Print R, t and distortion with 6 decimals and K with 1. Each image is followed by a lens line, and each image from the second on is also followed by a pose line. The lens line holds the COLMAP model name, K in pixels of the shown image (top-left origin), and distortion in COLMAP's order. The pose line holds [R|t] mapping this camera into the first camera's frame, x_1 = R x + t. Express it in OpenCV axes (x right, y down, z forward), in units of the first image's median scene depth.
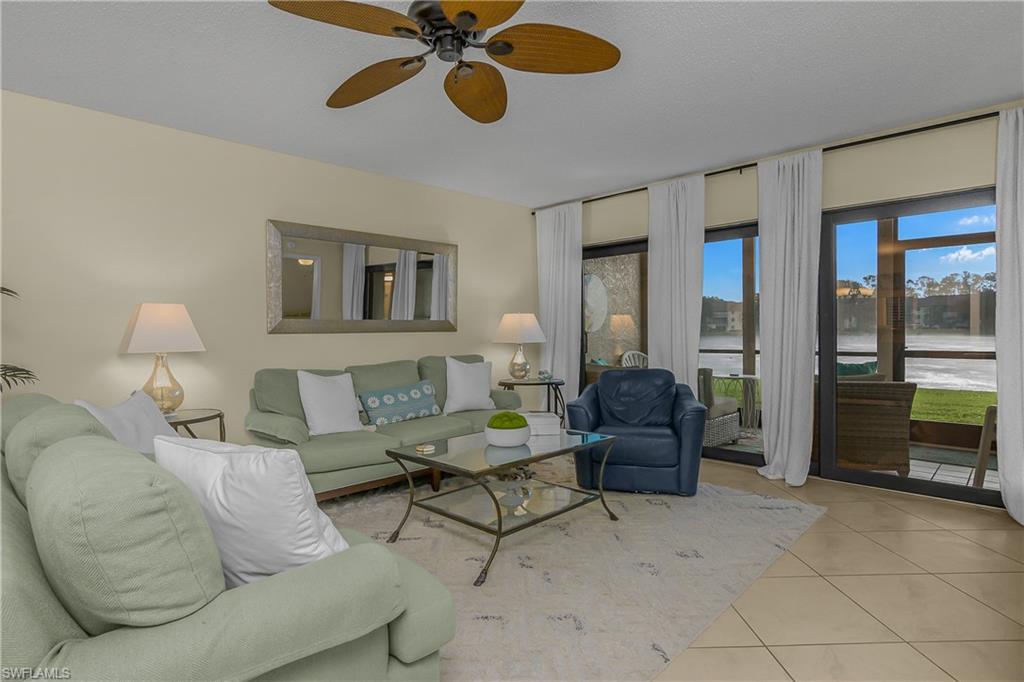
lens RADIAL K [[533.2, 0, 512.0], [0, 533.2, 341.0], [0, 0, 1]] dist [-0.025433, 0.000216]
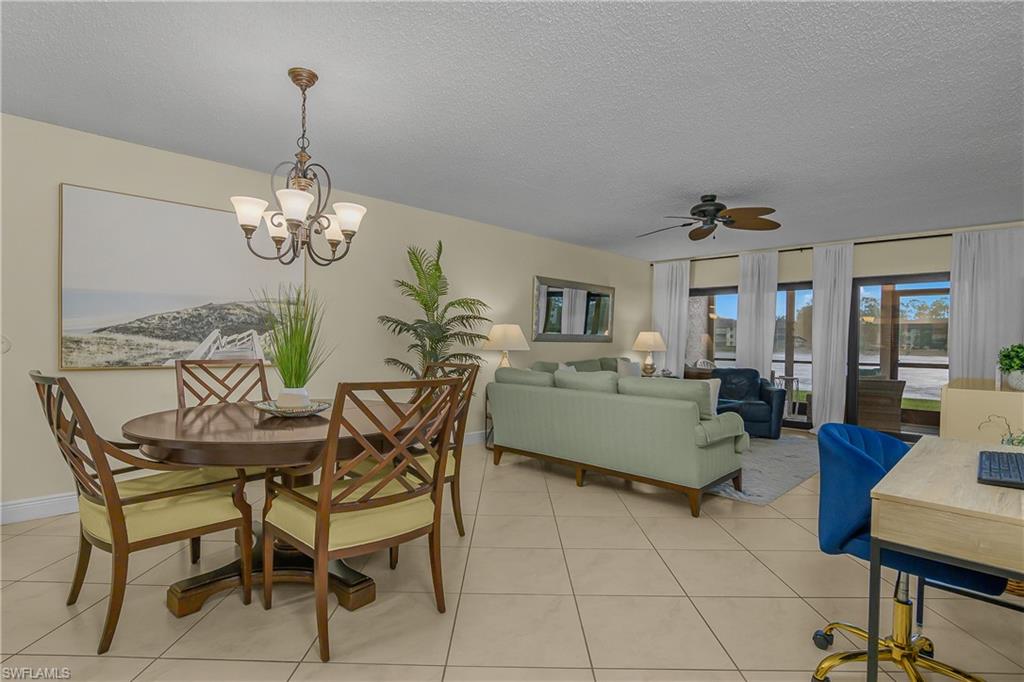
lens RADIAL K [[504.1, 0, 512.5], [0, 504.1, 346.3], [0, 0, 1]] dist [-0.024815, 0.000664]
pose [[0.999526, 0.026895, -0.014959, -0.369593], [-0.027015, 0.999604, -0.007840, 0.012797], [0.014742, 0.008241, 0.999857, -0.483027]]
